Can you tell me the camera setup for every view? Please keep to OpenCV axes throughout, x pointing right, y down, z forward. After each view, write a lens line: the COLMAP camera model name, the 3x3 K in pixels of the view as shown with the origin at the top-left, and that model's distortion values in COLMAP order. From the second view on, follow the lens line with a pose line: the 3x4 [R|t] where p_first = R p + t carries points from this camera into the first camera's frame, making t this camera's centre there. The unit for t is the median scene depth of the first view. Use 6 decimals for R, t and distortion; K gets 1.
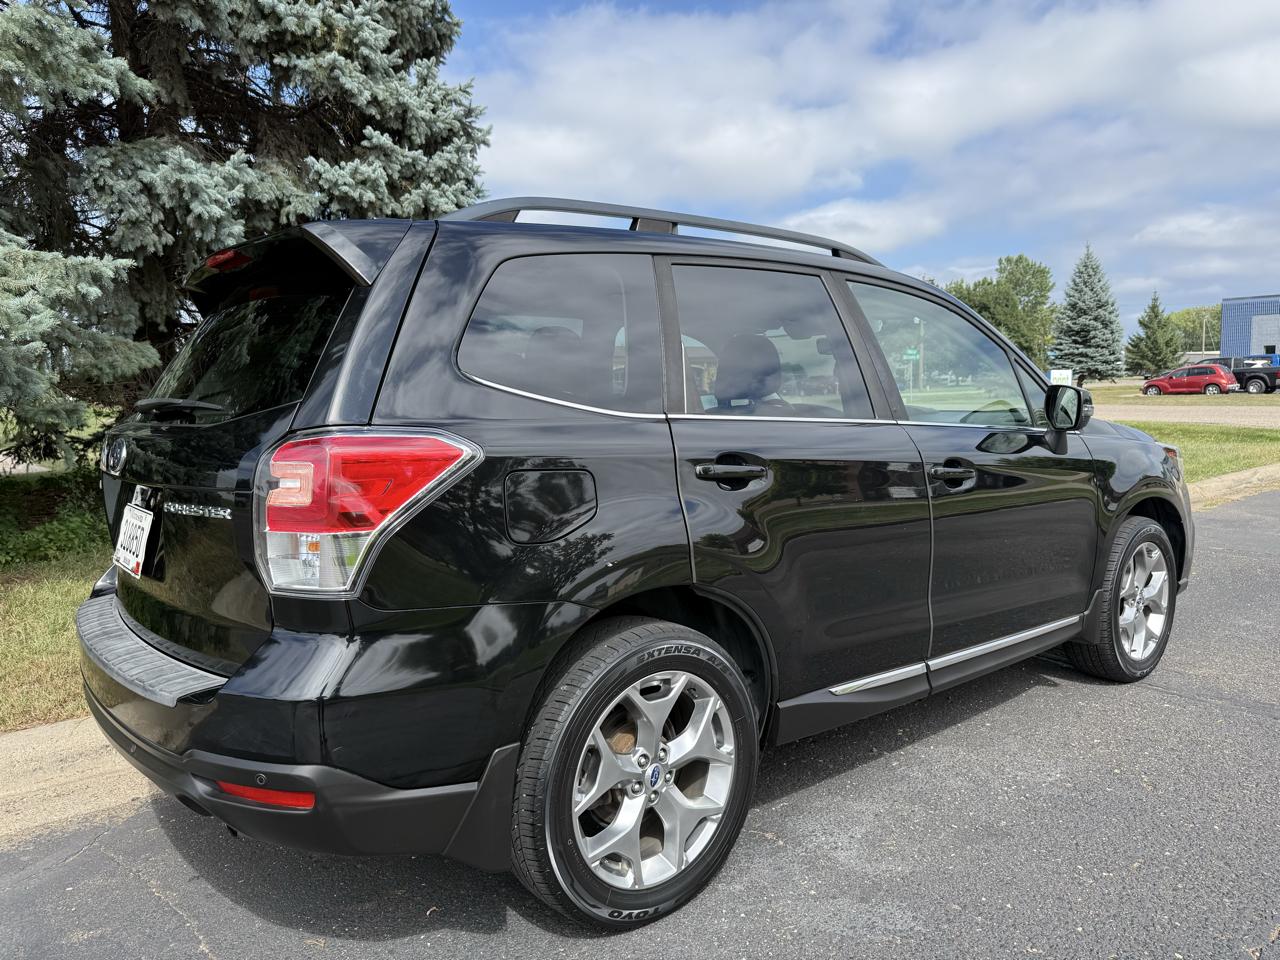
lens RADIAL K [[895.3, 0, 643.0], [0, 895.3, 482.1], [0, 0, 1]] dist [0.021053, -0.025609]
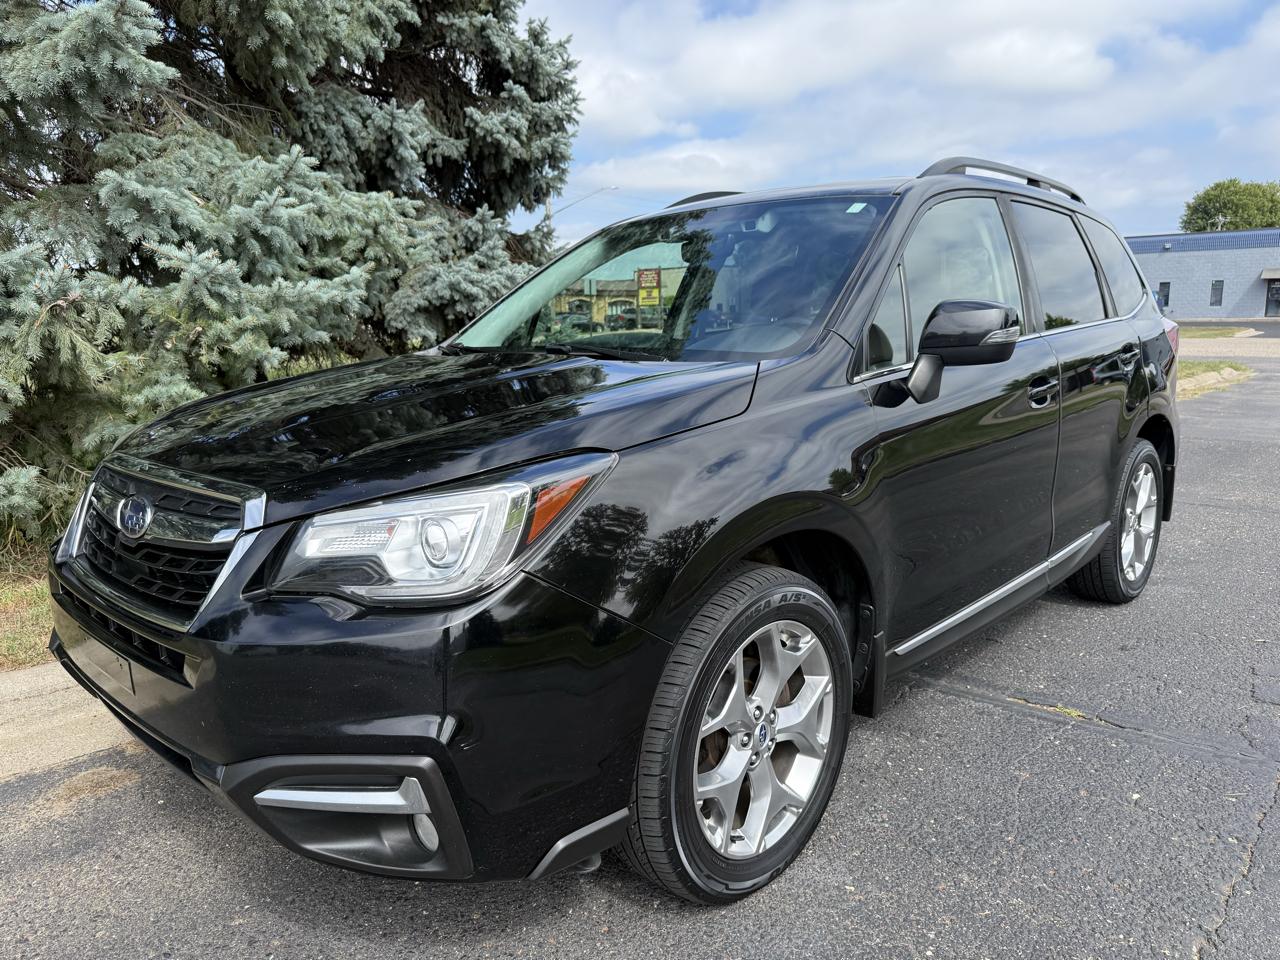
lens RADIAL K [[888.2, 0, 637.5], [0, 888.2, 487.0], [0, 0, 1]] dist [0.069956, -0.100838]
pose [[0.990214, -0.019446, 0.138194, -0.362072], [0.008537, 0.996830, 0.079104, 0.037765], [-0.139294, -0.077150, 0.987241, -0.224346]]
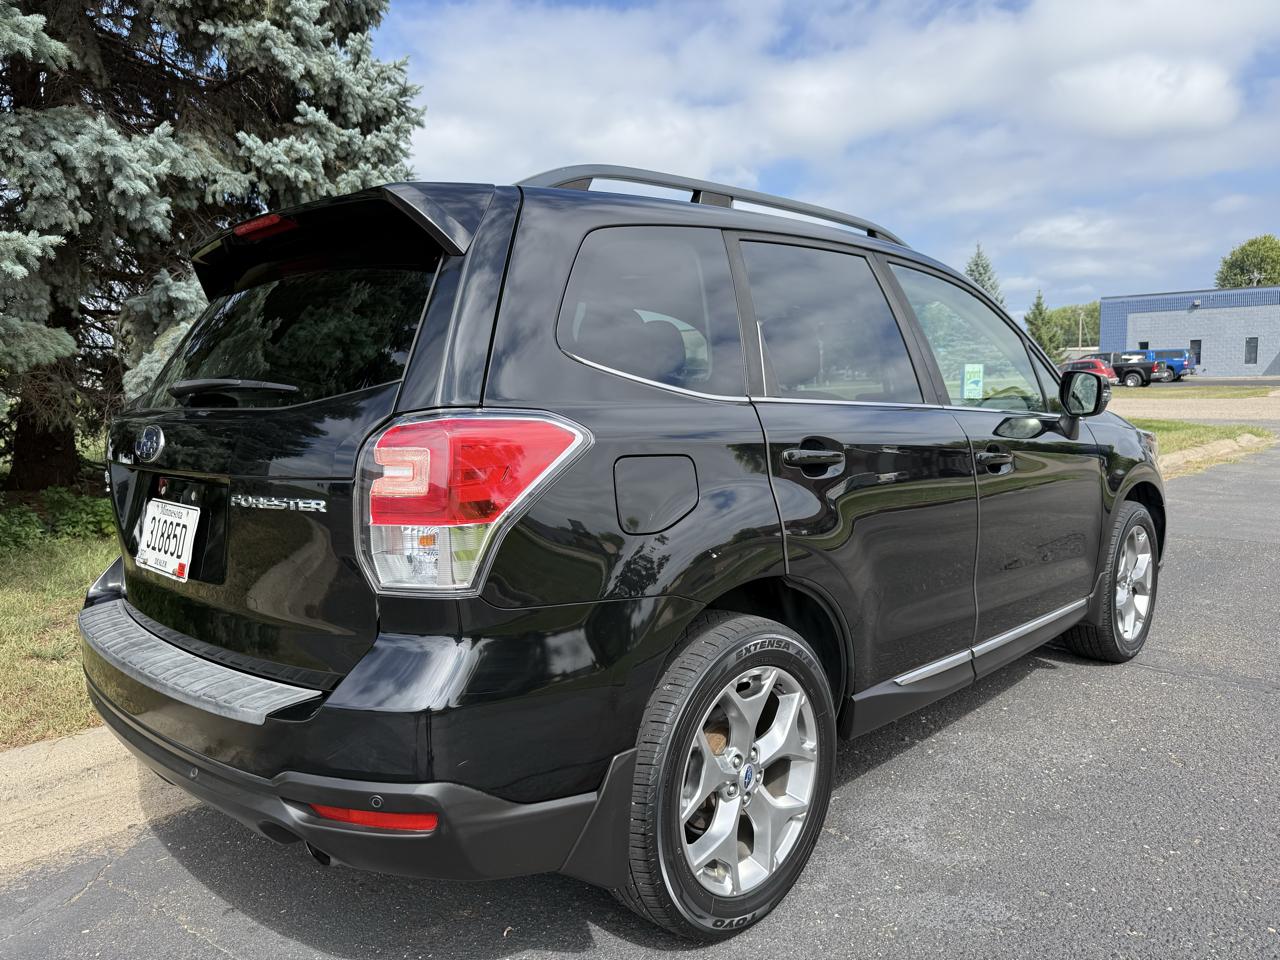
lens RADIAL K [[898.8, 0, 638.7], [0, 898.8, 486.6], [0, 0, 1]] dist [0.004471, -0.005465]
pose [[0.994636, -0.012441, 0.102682, -0.064918], [0.011339, 0.999872, 0.011311, 0.002505], [-0.102810, -0.010086, 0.994650, 0.021601]]
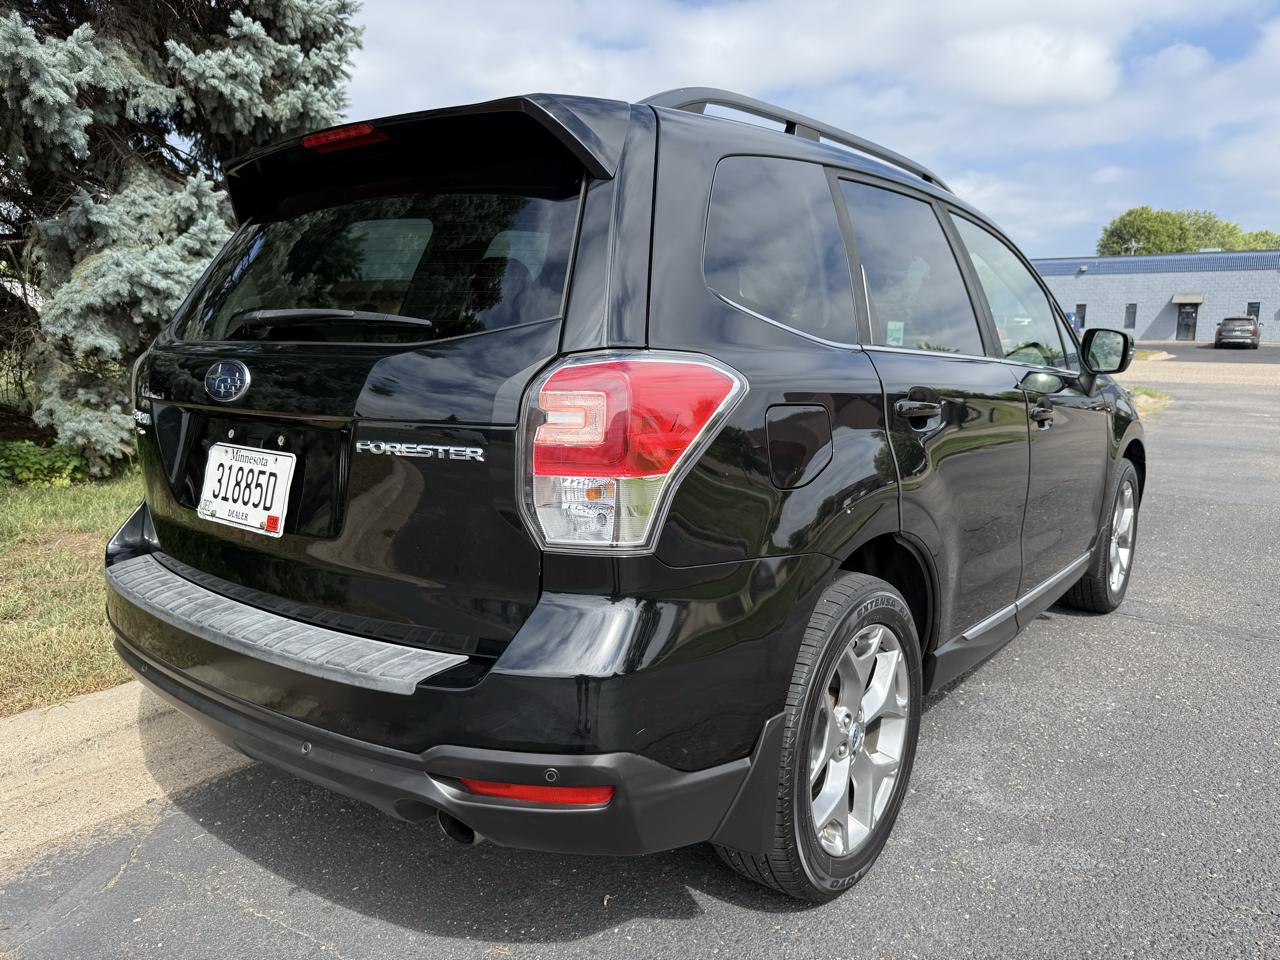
lens RADIAL K [[902.3, 0, 641.4], [0, 902.3, 481.0], [0, 0, 1]] dist [-0.000467, -0.002047]
pose [[0.976932, -0.008943, 0.213362, -0.132830], [-0.004007, 0.998179, 0.060185, 0.002731], [-0.213512, -0.059652, 0.975118, 0.049192]]
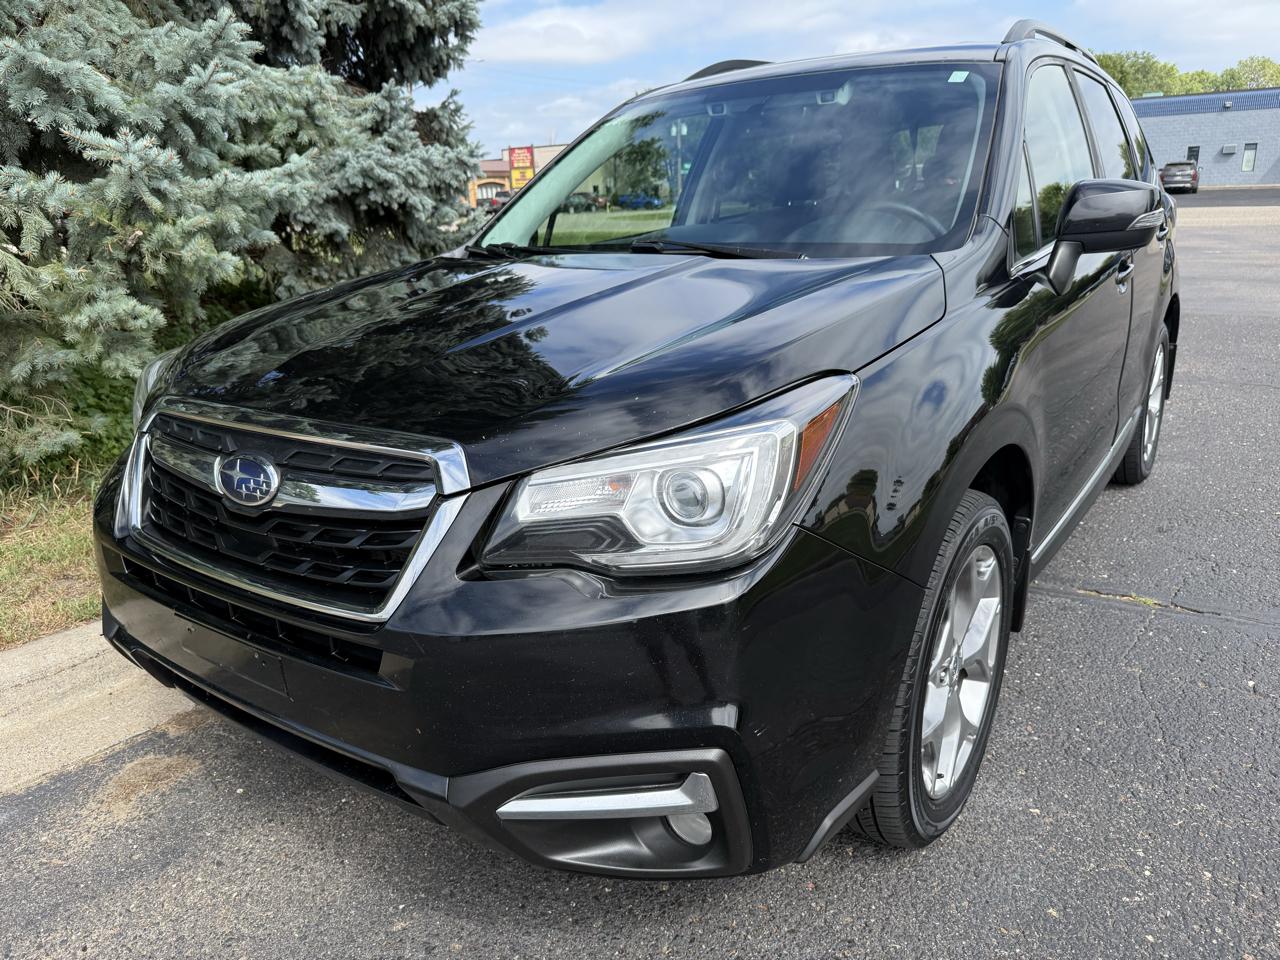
lens RADIAL K [[904.4, 0, 637.3], [0, 904.4, 474.7], [0, 0, 1]] dist [-0.006474, 0.004823]
pose [[0.961165, -0.095241, 0.259019, -0.440985], [0.046178, 0.980834, 0.189294, 0.028204], [-0.272083, -0.169982, 0.947141, -0.171323]]
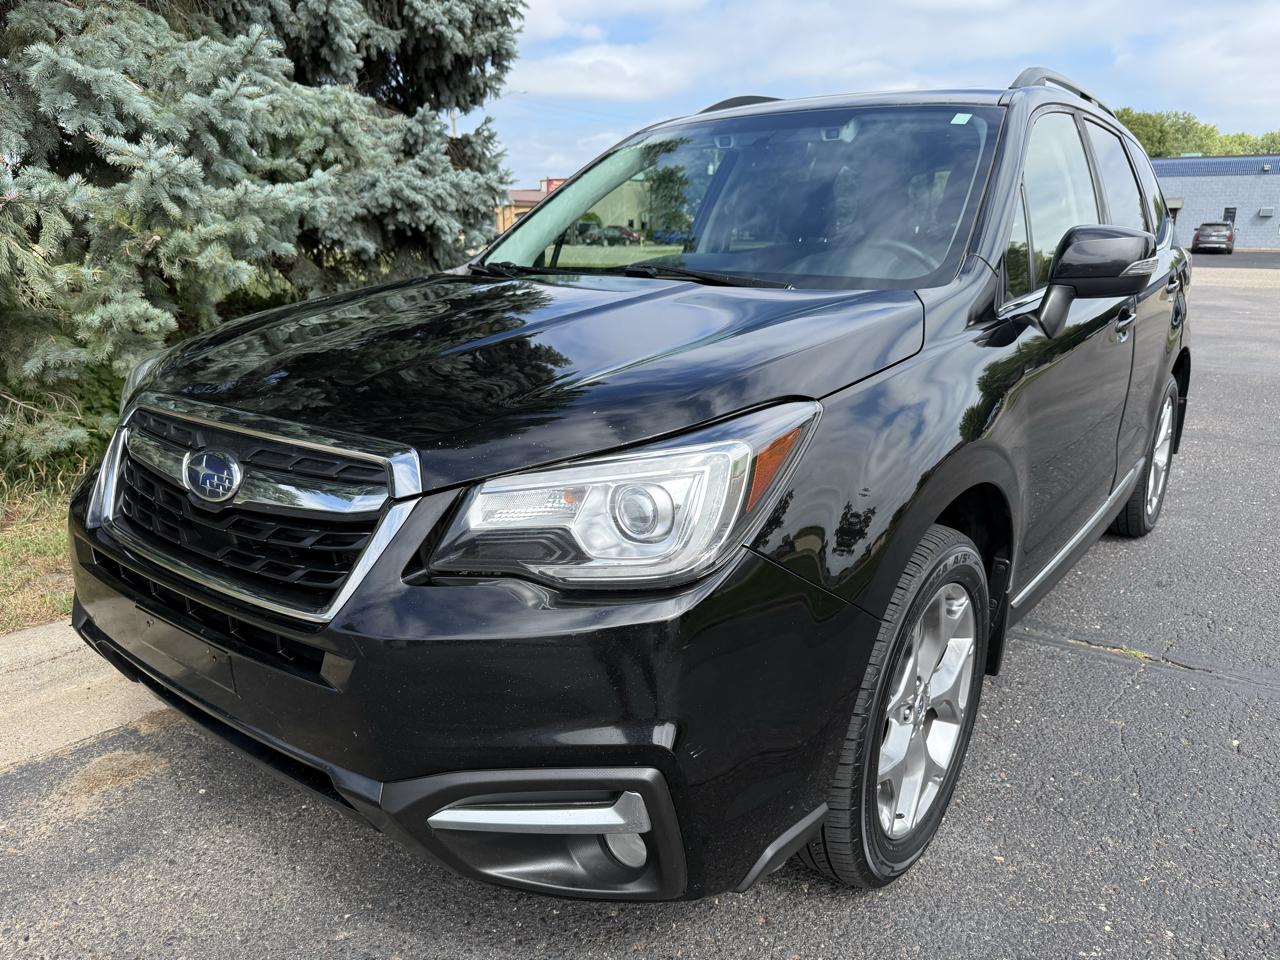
lens RADIAL K [[902.3, 0, 641.4], [0, 902.3, 481.0], [0, 0, 1]] dist [-0.000467, -0.002047]
pose [[0.969488, -0.037733, 0.242218, -0.426840], [-0.001675, 0.987039, 0.160469, 0.032239], [-0.245134, -0.155979, 0.956860, -0.175322]]
